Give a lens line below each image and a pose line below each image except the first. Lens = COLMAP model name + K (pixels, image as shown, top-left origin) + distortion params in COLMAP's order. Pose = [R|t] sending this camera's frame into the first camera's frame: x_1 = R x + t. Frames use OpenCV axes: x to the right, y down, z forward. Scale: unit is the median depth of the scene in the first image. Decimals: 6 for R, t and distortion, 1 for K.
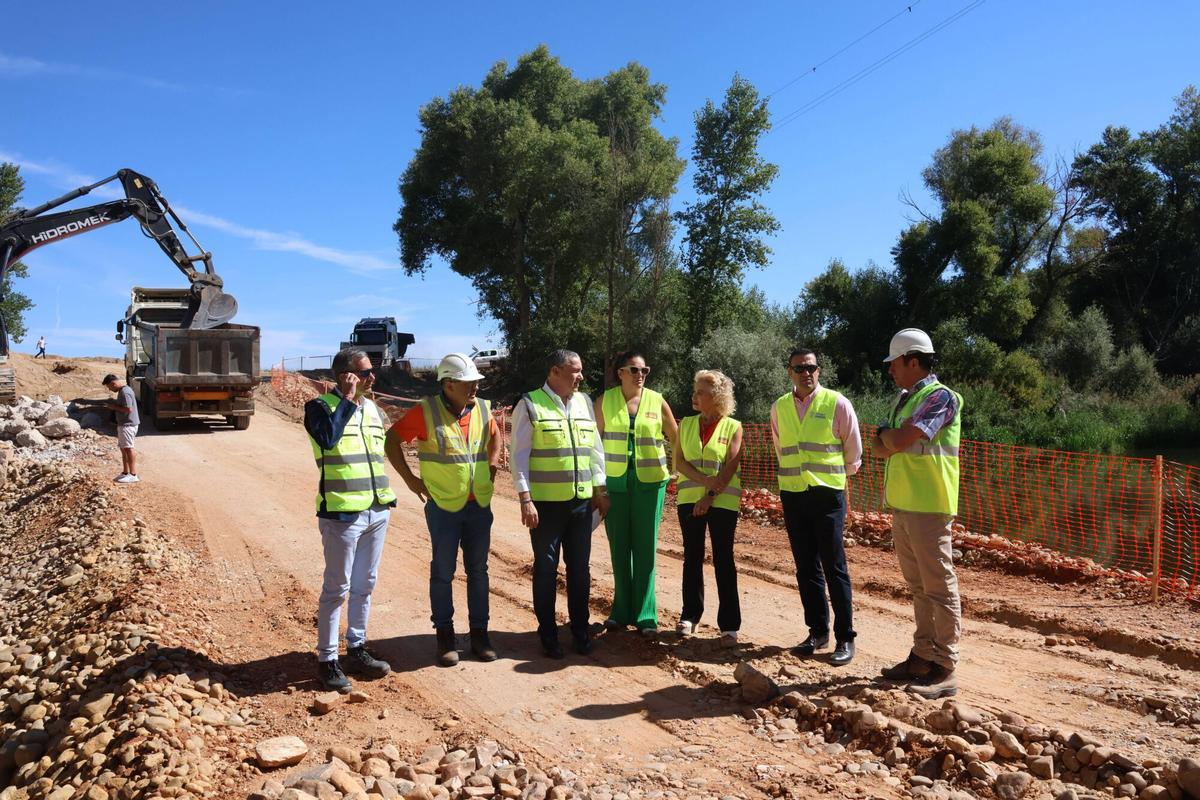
lens RADIAL K [[979.4, 0, 603.8], [0, 979.4, 399.3], [0, 0, 1]] dist [-0.137641, 0.081589]
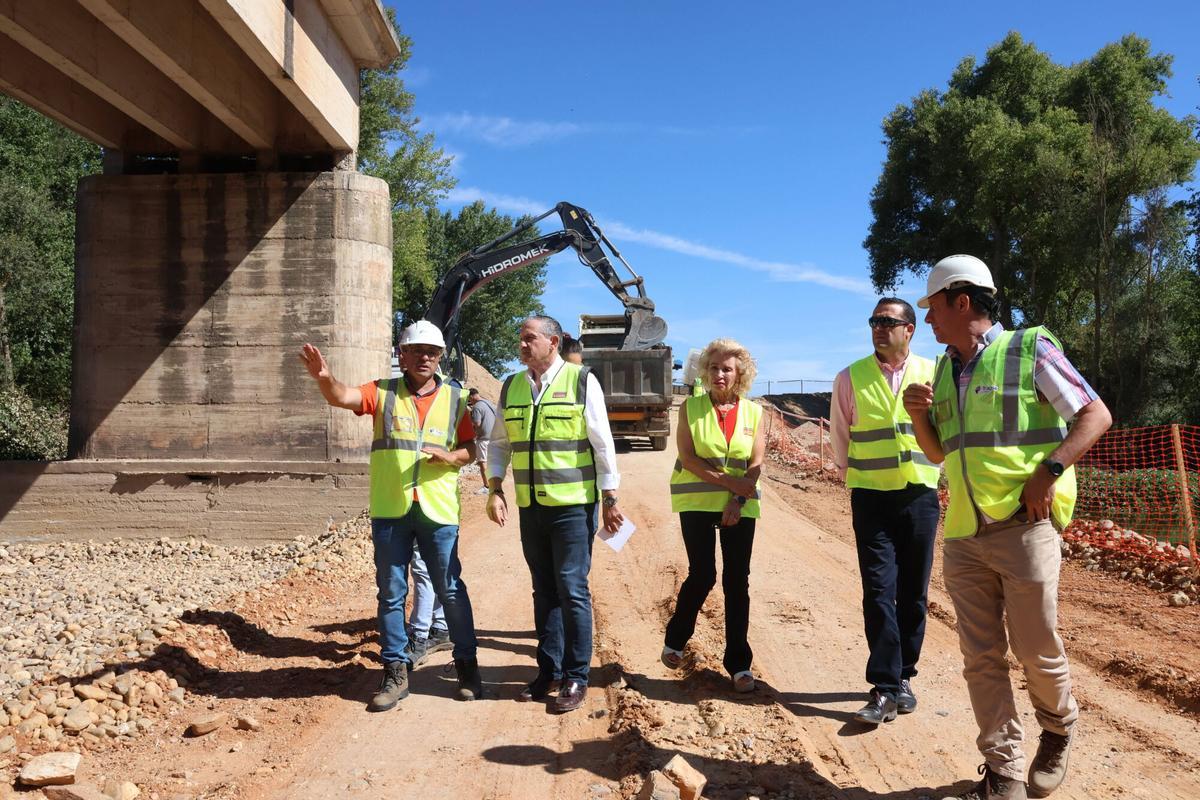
lens RADIAL K [[995.5, 0, 600.0], [0, 995.5, 400.0], [0, 0, 1]] dist [-0.153831, 0.116936]
pose [[0.870626, -0.011543, -0.491810, 0.041925], [-0.002282, 0.999619, -0.027502, 0.004254], [0.491940, 0.025066, 0.870268, 0.038288]]
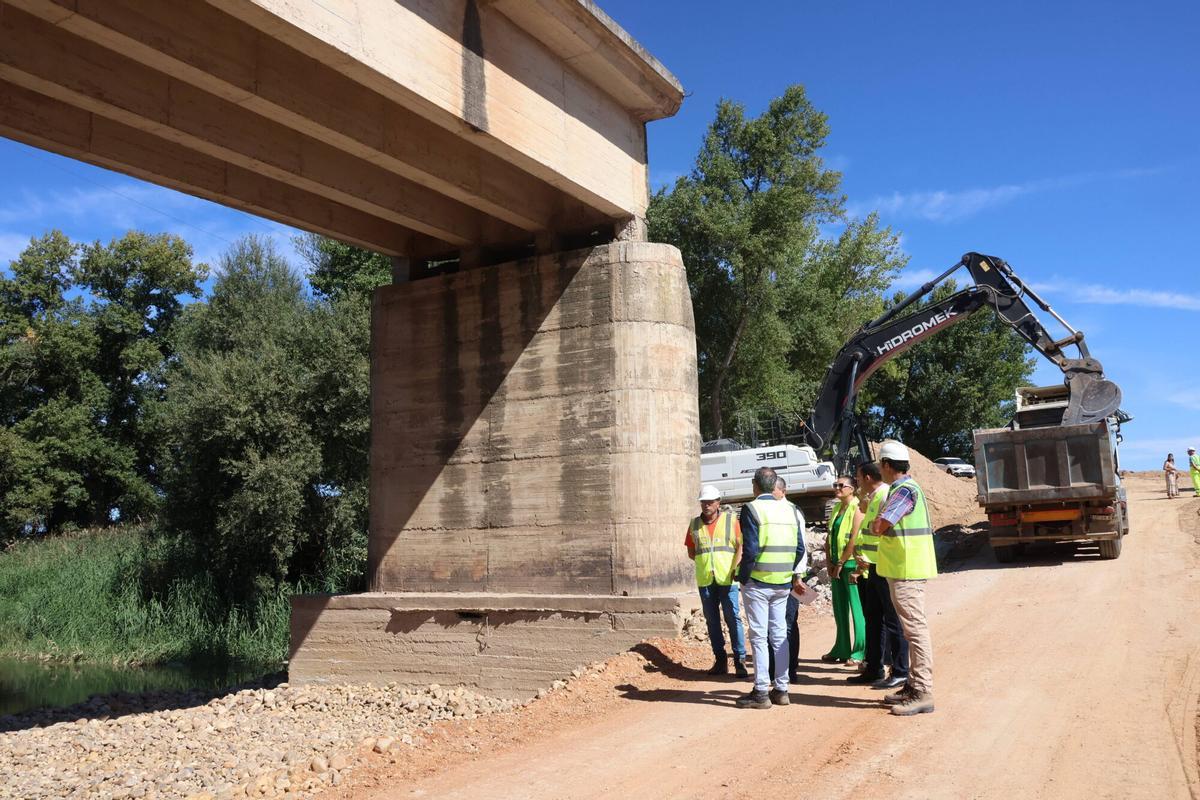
lens RADIAL K [[995.5, 0, 600.0], [0, 995.5, 400.0], [0, 0, 1]] dist [-0.153831, 0.116936]
pose [[0.521177, -0.129748, -0.843528, 0.029567], [0.029647, 0.990532, -0.134042, -0.001281], [0.852934, 0.044851, 0.520089, 0.151592]]
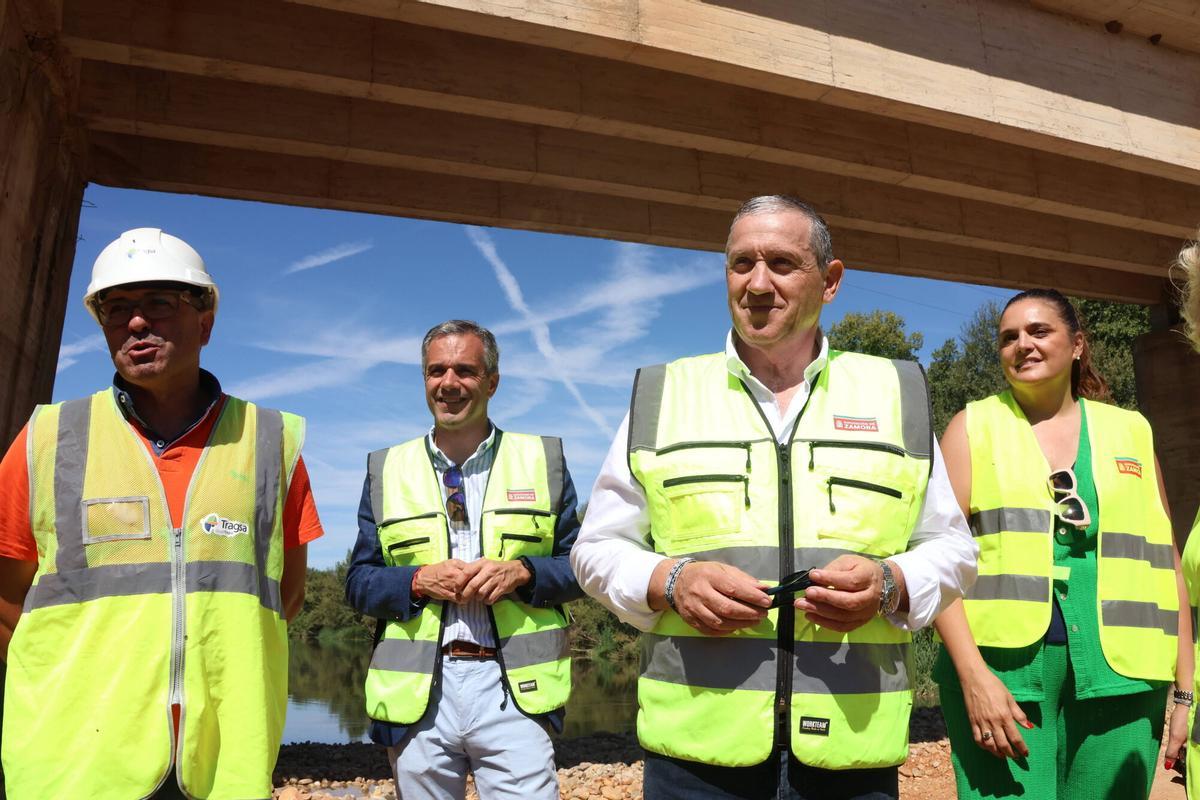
lens RADIAL K [[988.0, 0, 604.2], [0, 988.0, 409.9], [0, 0, 1]] dist [-0.169998, 0.139497]
pose [[-0.149471, -0.195684, -0.969209, 0.076733], [0.017131, 0.979561, -0.200416, 0.007008], [0.988618, -0.046560, -0.143064, 0.110676]]
